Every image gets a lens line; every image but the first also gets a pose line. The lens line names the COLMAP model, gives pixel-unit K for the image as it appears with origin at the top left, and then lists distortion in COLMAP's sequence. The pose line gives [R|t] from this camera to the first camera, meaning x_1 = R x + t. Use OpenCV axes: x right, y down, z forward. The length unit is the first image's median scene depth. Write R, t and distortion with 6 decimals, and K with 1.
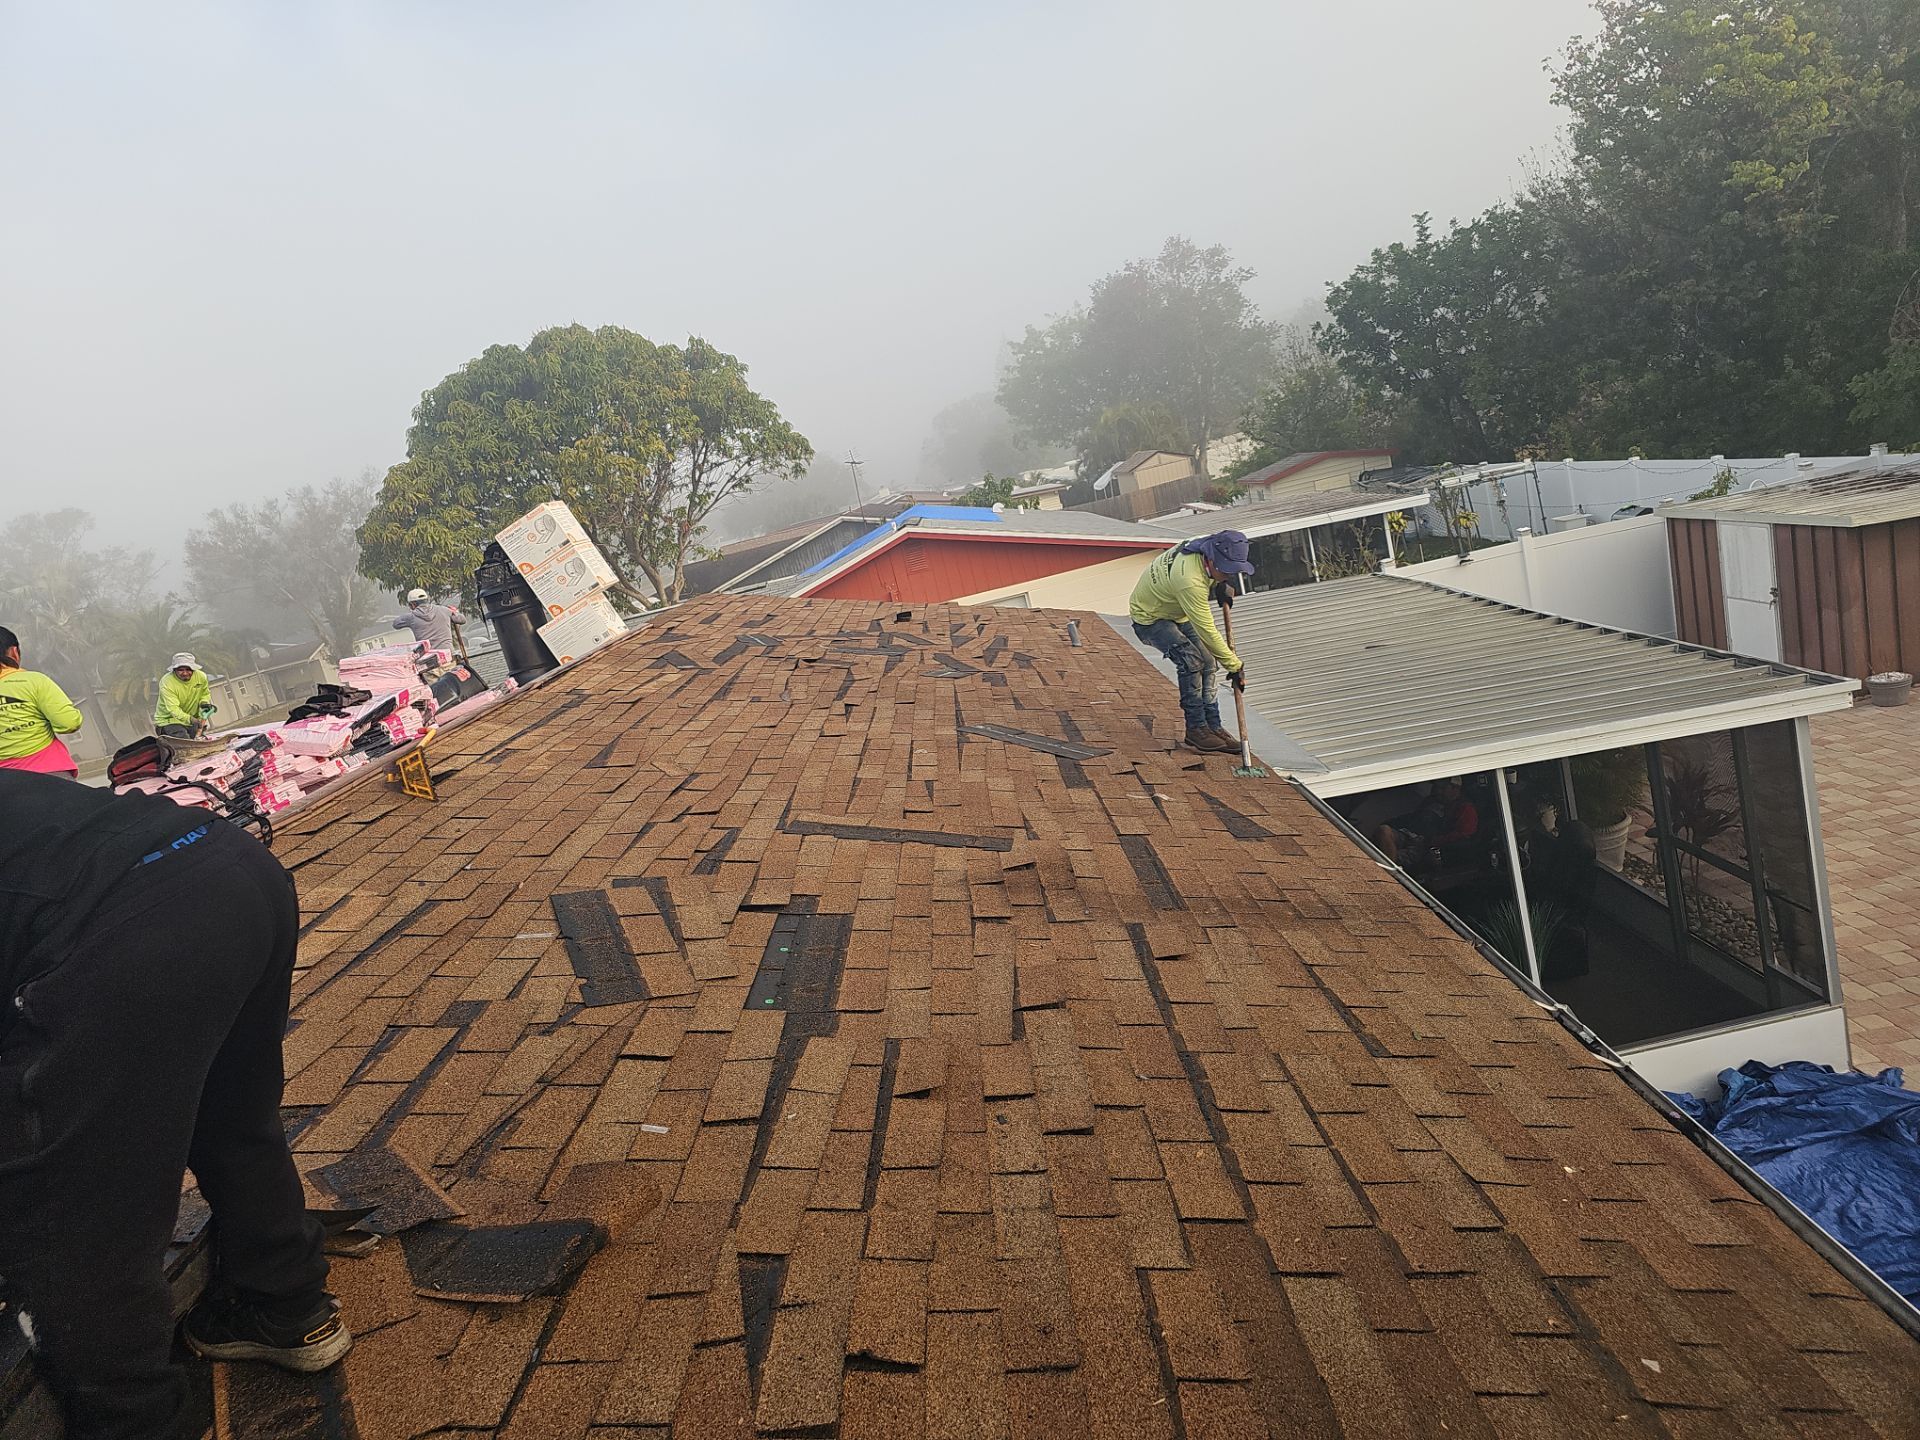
lens RADIAL K [[1306.2, 0, 960.0], [0, 1306.2, 720.0], [0, 0, 1]] dist [0.067661, -0.048495]
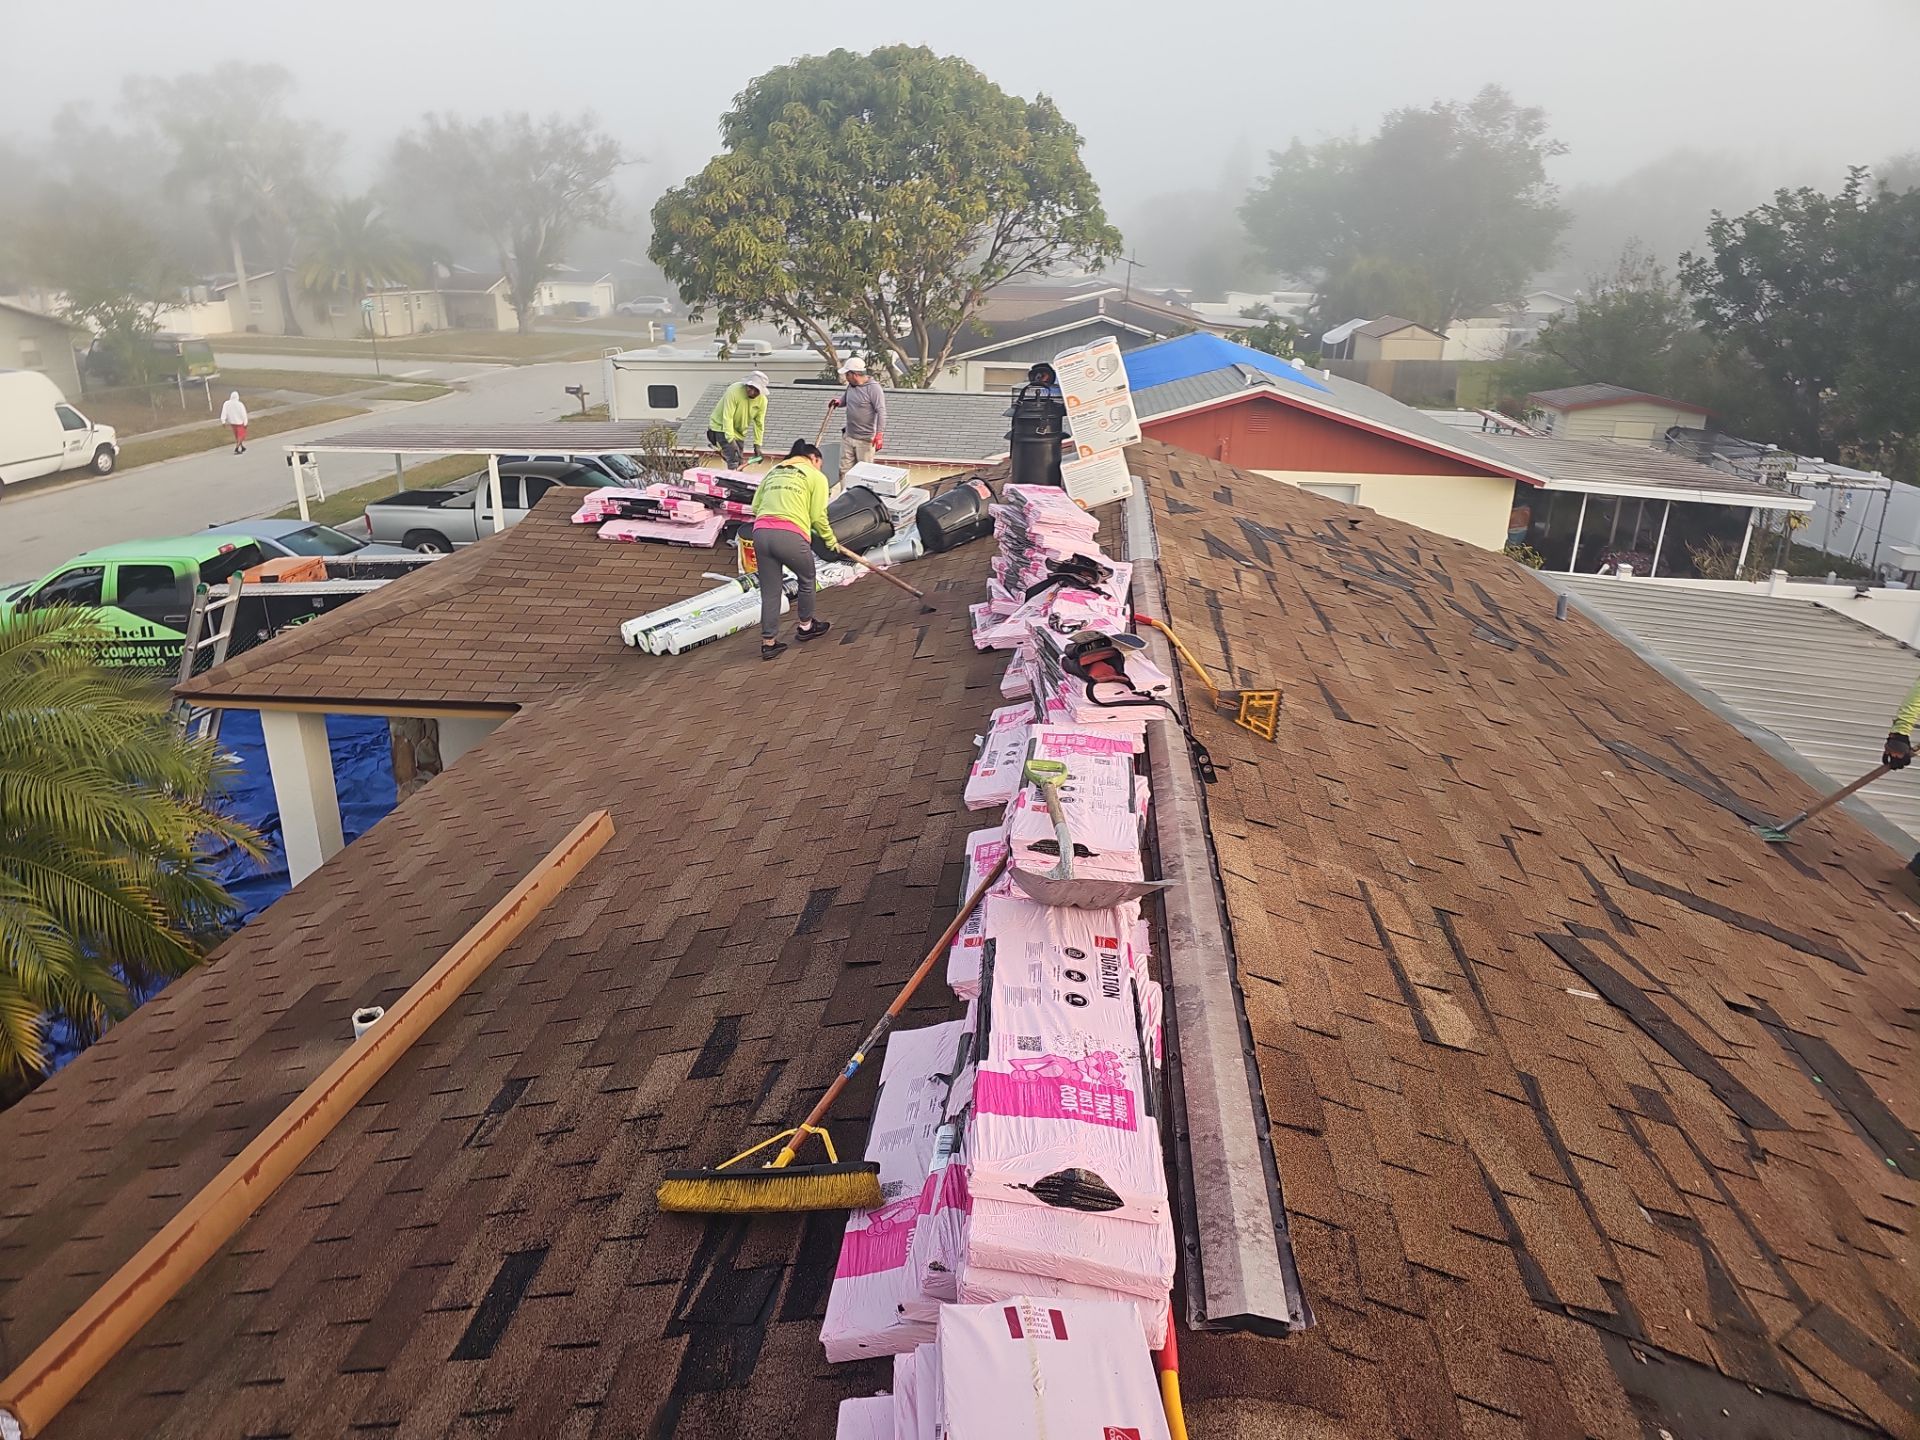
lens RADIAL K [[1307.6, 0, 910.1], [0, 1307.6, 733.8], [0, 0, 1]] dist [0.021508, -0.001794]
pose [[0.958289, 0.283837, -0.033459, -0.128158], [-0.272841, 0.943395, 0.188580, -0.011982], [0.085091, -0.171585, 0.981488, -0.003520]]
